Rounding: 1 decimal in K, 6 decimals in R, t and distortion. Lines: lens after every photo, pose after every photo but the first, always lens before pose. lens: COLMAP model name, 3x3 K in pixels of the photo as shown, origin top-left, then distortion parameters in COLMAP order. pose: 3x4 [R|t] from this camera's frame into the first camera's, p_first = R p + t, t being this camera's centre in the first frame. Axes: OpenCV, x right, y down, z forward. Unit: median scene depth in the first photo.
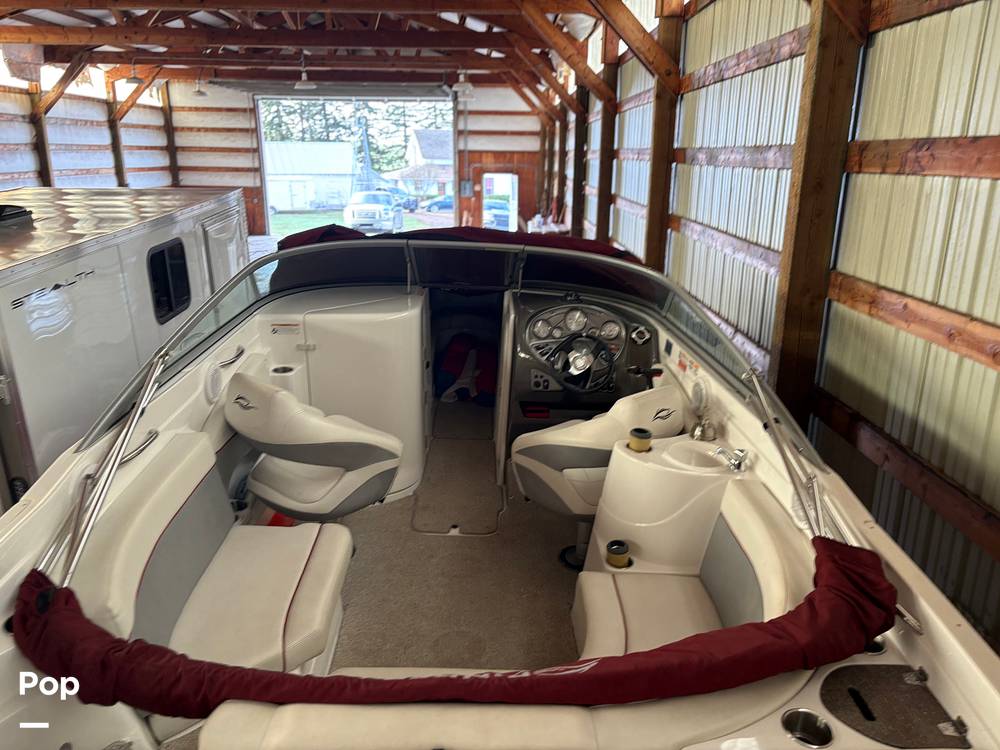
lens RADIAL K [[754.5, 0, 491.7], [0, 754.5, 378.8], [0, 0, 1]] dist [0.050324, -0.055274]
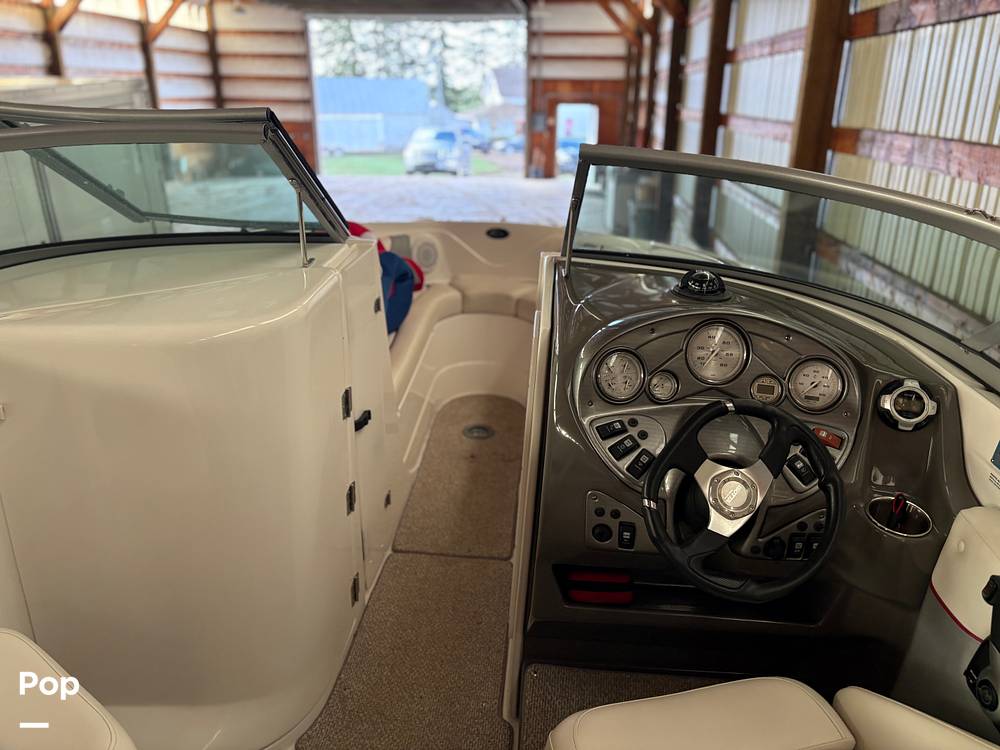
lens RADIAL K [[754.5, 0, 507.0], [0, 754.5, 372.4], [0, 0, 1]] dist [0.050324, -0.055274]
pose [[0.996557, 0.027689, -0.078149, 0.043363], [-0.022988, 0.997908, 0.060419, -0.093569], [0.079659, -0.058415, 0.995109, 0.671317]]
